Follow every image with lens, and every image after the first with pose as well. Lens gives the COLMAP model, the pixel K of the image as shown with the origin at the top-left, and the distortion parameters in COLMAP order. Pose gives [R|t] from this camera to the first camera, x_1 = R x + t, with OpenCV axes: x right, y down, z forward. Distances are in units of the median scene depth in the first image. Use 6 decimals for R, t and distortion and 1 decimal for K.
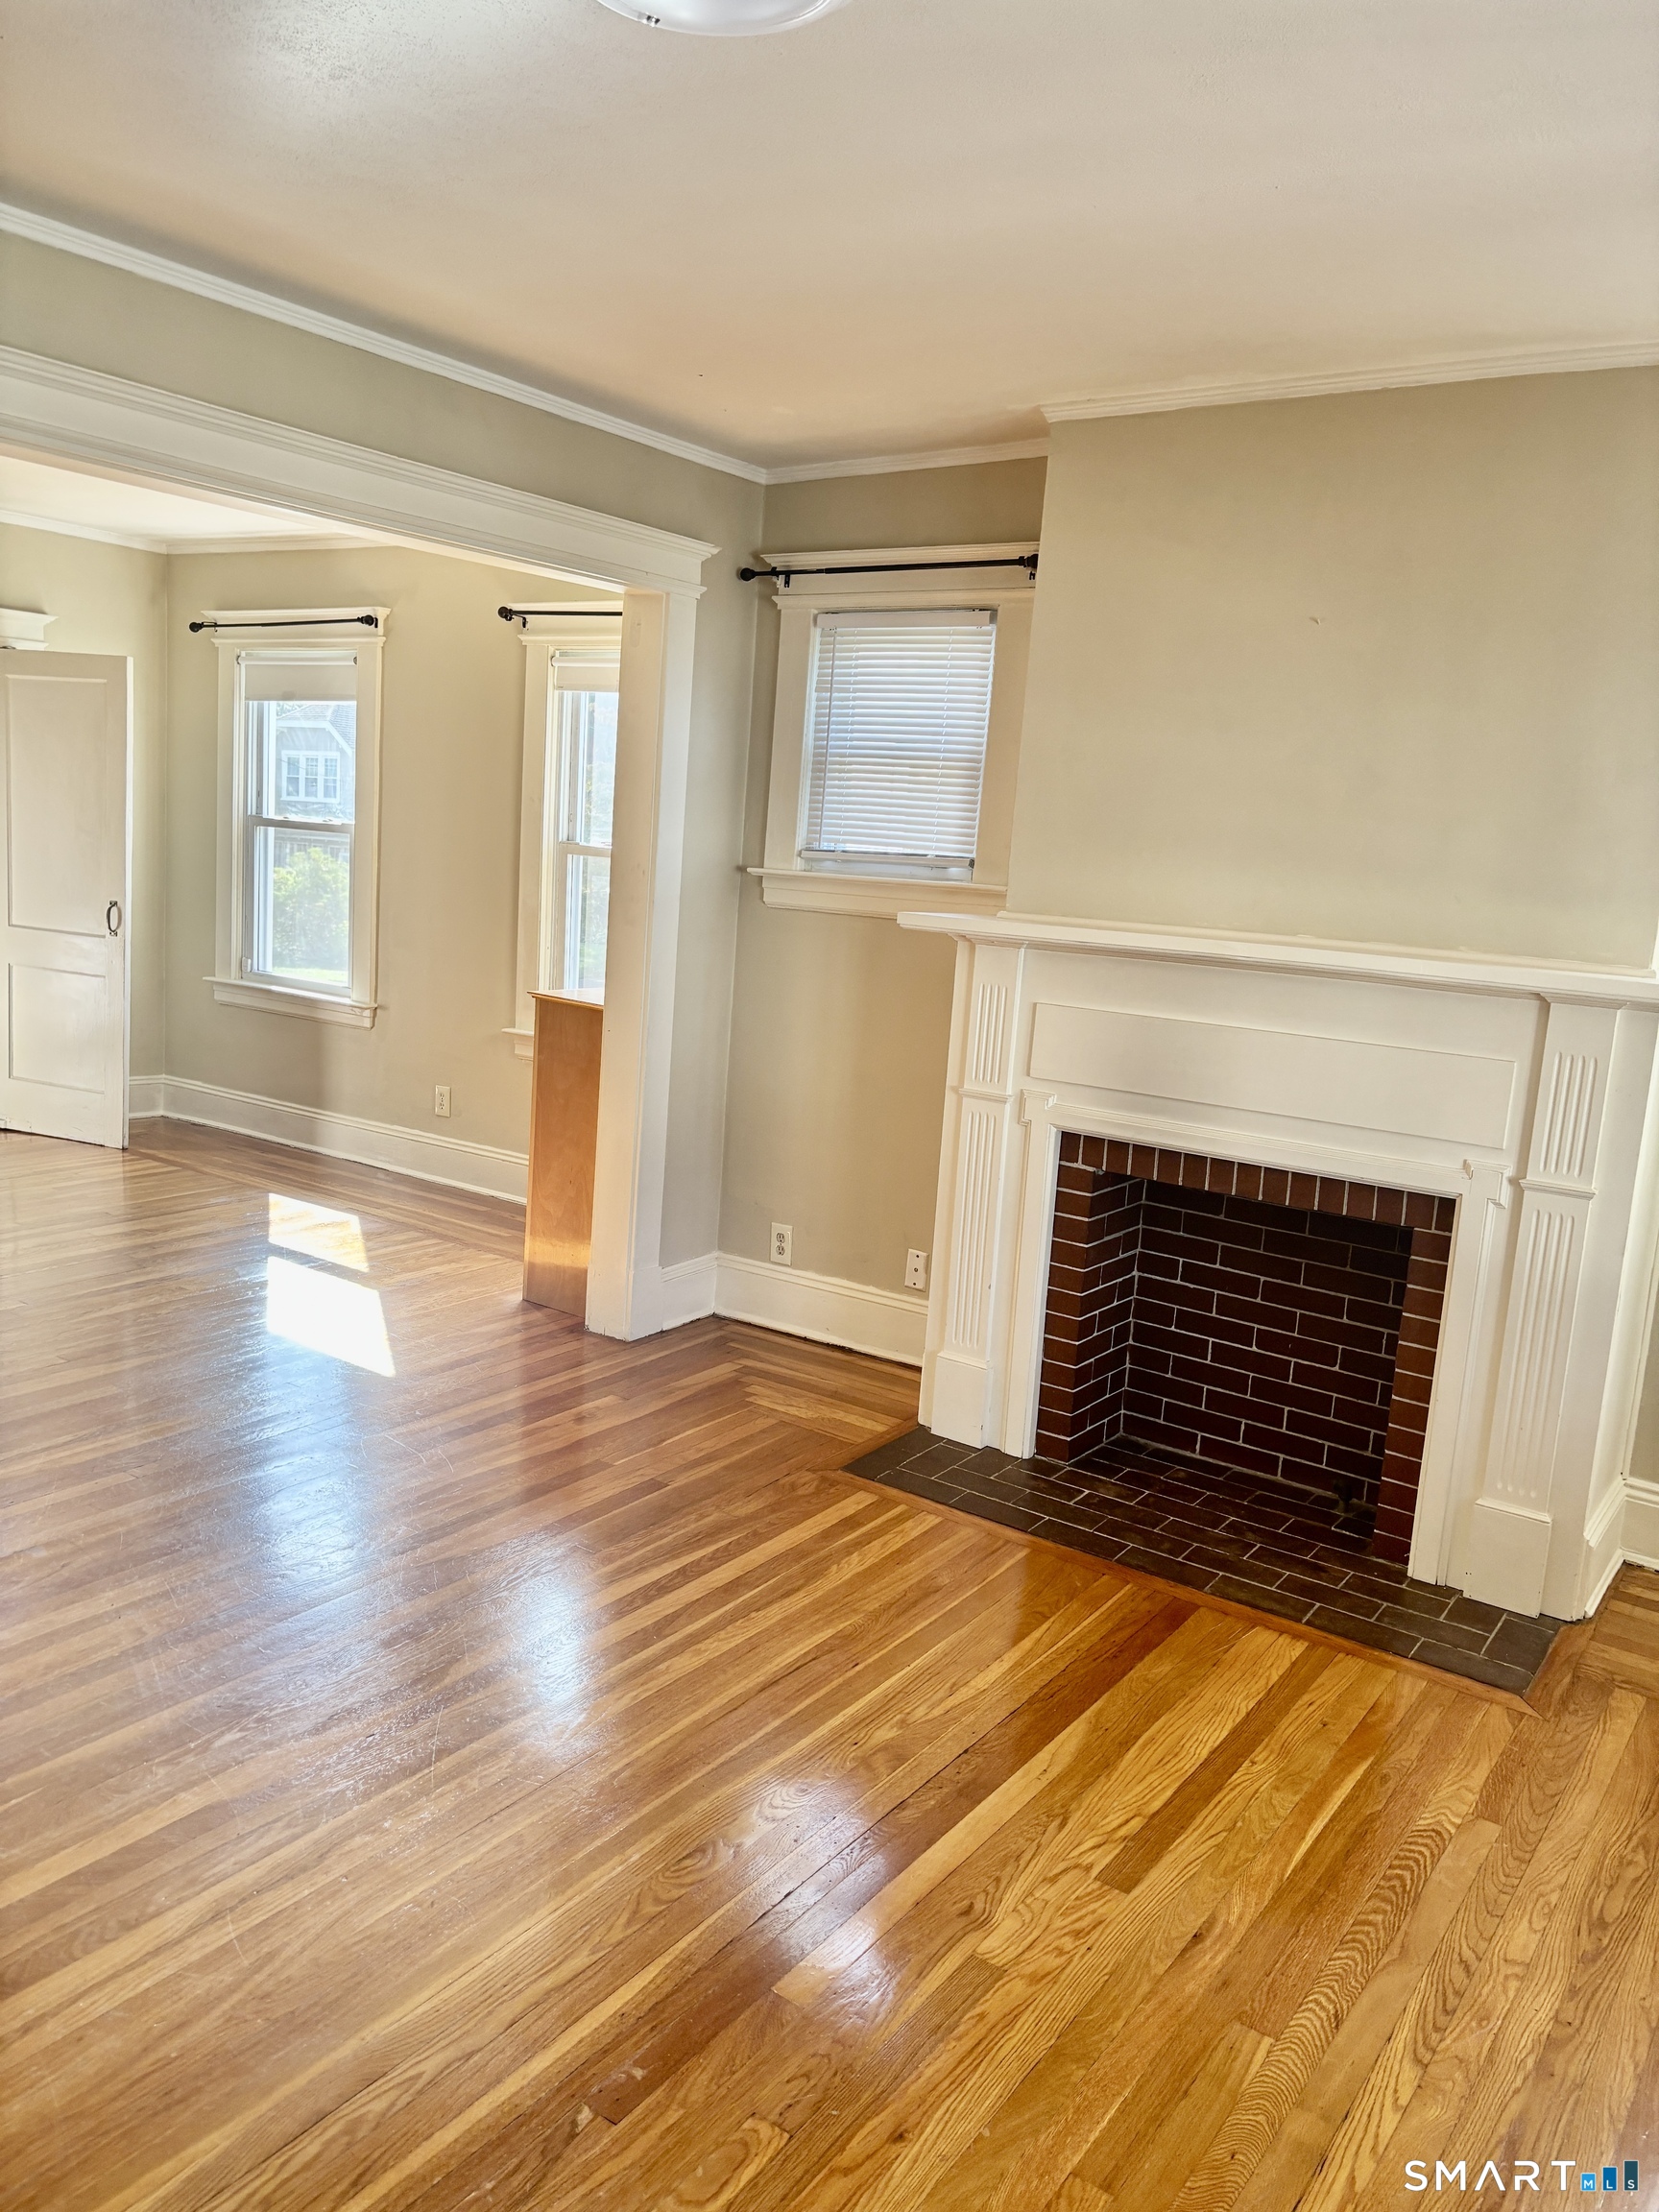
lens RADIAL K [[1676.3, 0, 817.8], [0, 1676.3, 1097.4], [0, 0, 1]] dist [0.064572, -0.072410]
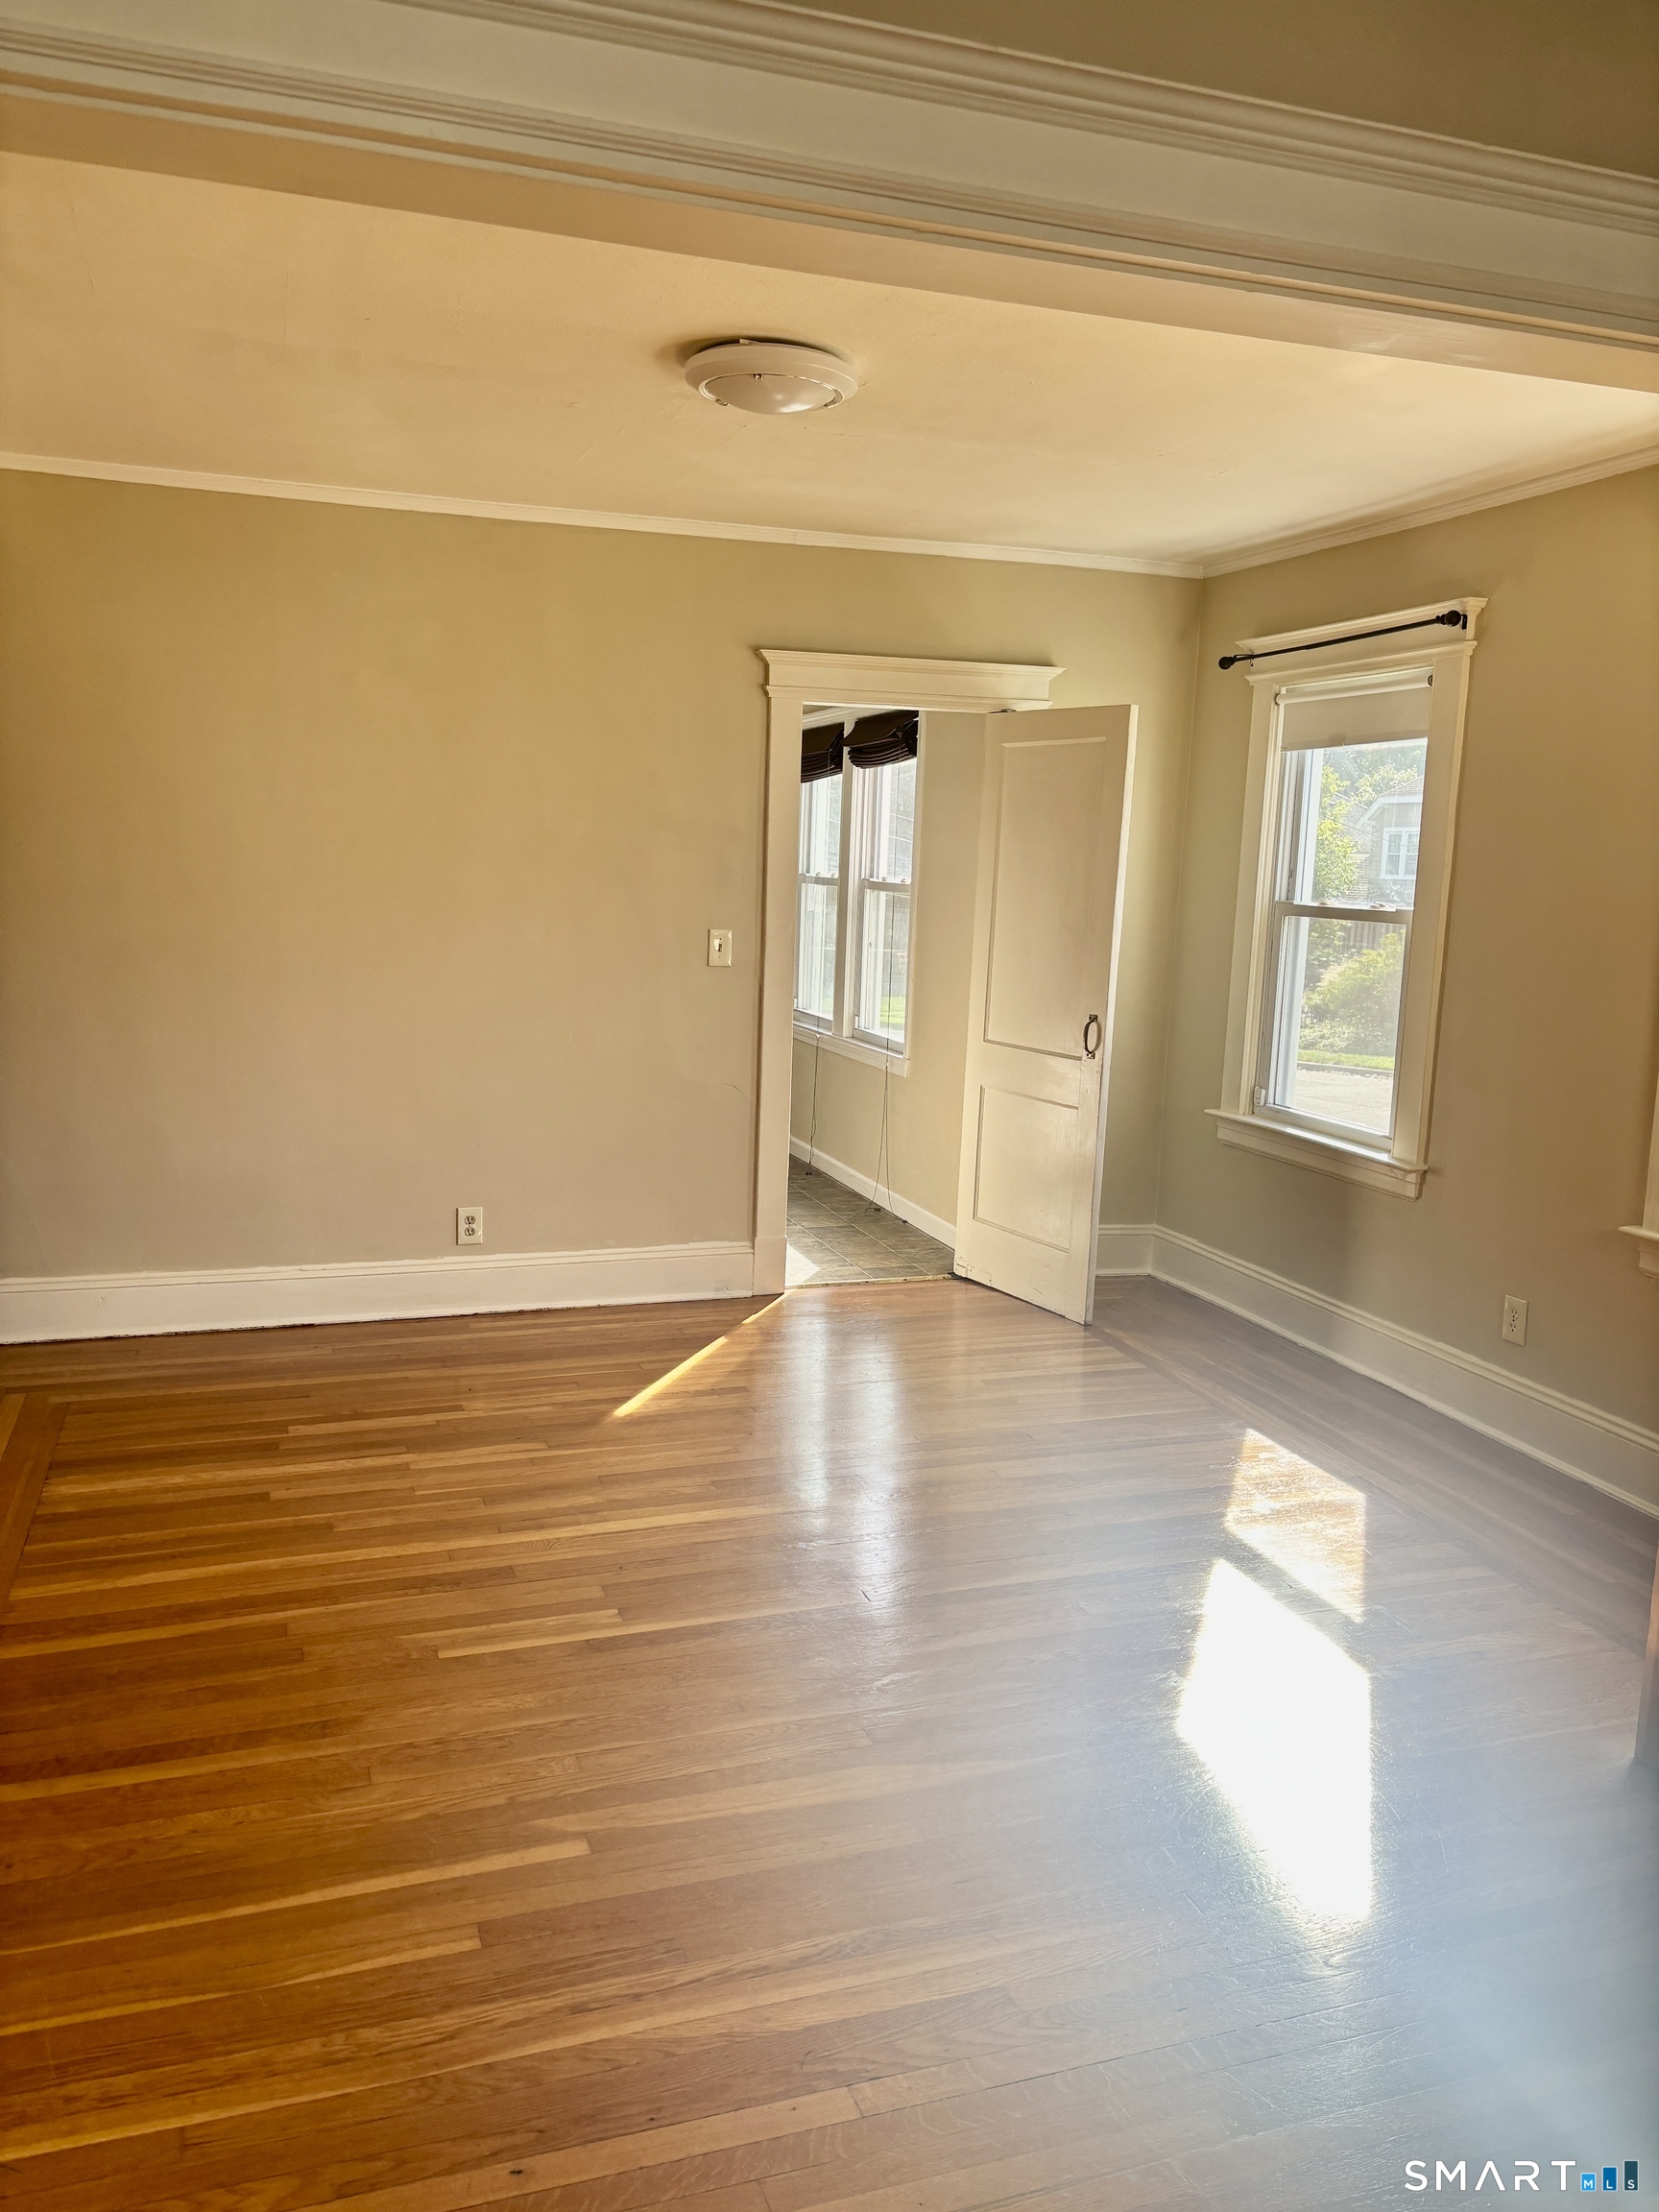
lens RADIAL K [[1662.2, 0, 828.1], [0, 1662.2, 1107.5], [0, 0, 1]] dist [0.048340, -0.057318]
pose [[0.811732, 0.053957, -0.581533, -0.104029], [-0.076143, 0.997002, -0.013779, -0.087877], [0.579046, 0.055465, 0.813406, 0.497385]]
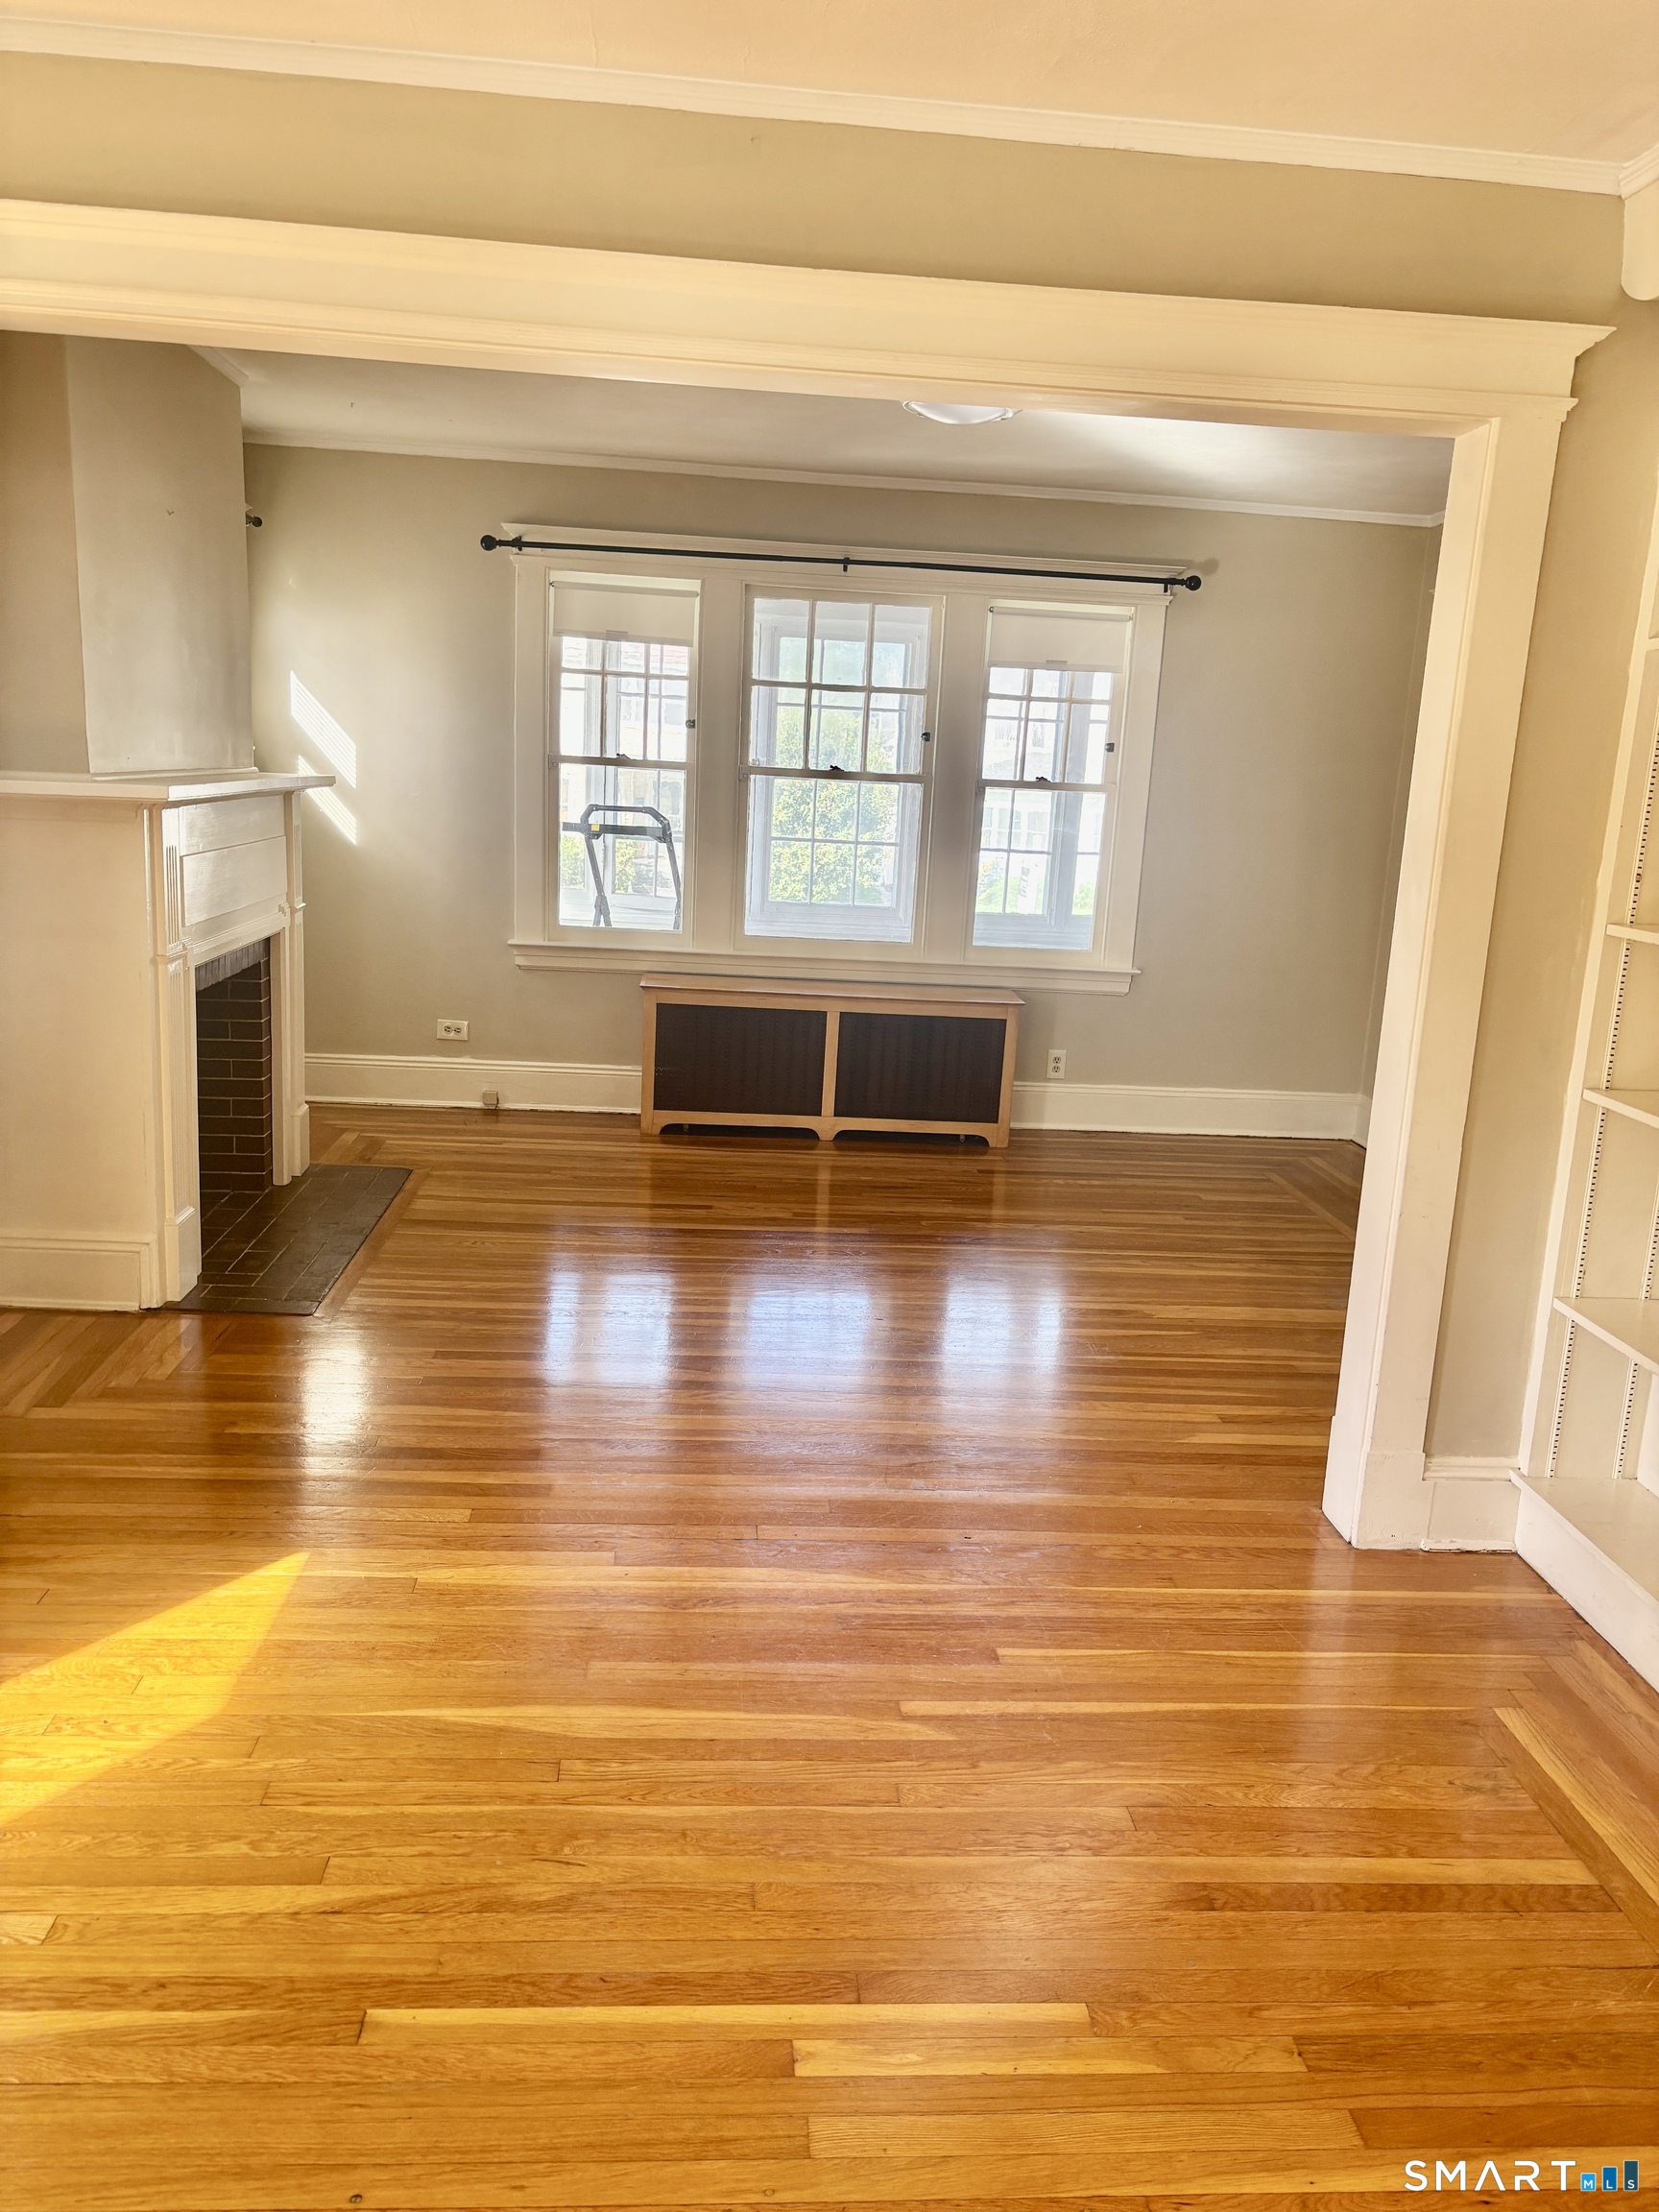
lens RADIAL K [[1662.2, 0, 828.1], [0, 1662.2, 1107.5], [0, 0, 1]] dist [0.048340, -0.057318]
pose [[-0.626184, -0.253389, 0.737352, -0.956000], [0.031420, 0.936747, 0.348594, -0.267505], [-0.779042, 0.241452, -0.578614, 1.338909]]
